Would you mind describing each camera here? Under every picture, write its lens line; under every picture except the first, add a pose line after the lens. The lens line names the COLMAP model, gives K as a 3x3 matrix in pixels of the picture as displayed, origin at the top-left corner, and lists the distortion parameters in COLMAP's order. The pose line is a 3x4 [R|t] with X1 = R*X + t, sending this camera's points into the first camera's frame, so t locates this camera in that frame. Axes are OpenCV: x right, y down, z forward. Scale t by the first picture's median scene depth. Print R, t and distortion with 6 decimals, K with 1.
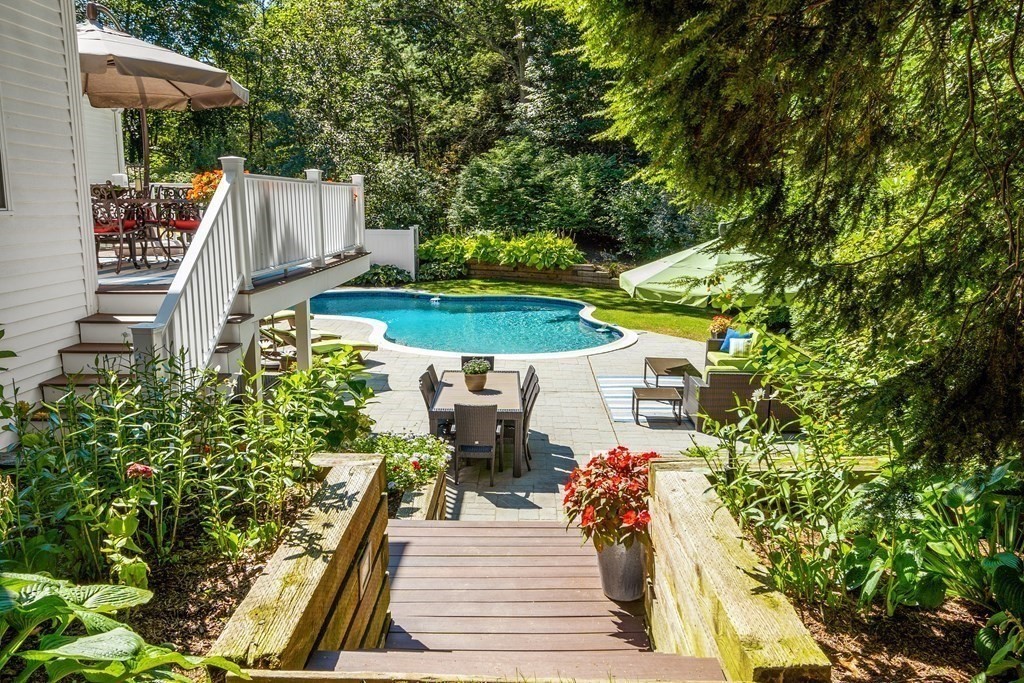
lens RADIAL K [[814.4, 0, 512.0], [0, 814.4, 341.5], [0, 0, 1]] dist [-0.000583, -0.000495]
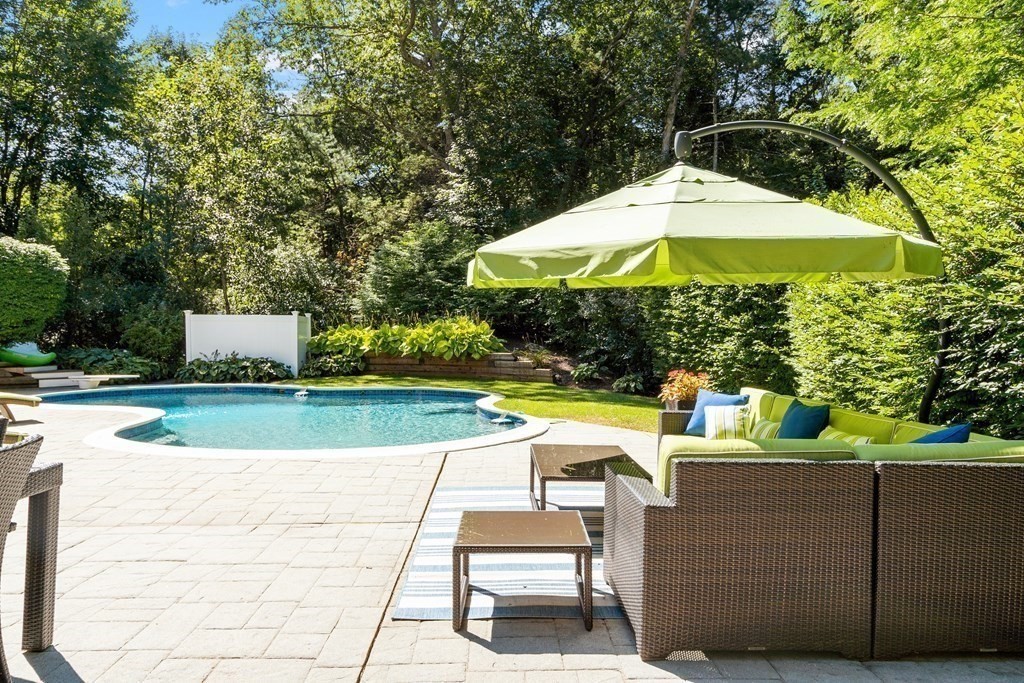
lens RADIAL K [[713.8, 0, 512.0], [0, 713.8, 341.5], [0, 0, 1]] dist [-0.000686, -0.000912]
pose [[0.999256, -0.005508, 0.038172, 0.069577], [0.012040, 0.984833, -0.173084, 0.016396], [-0.036639, 0.173415, 0.984167, 0.296393]]
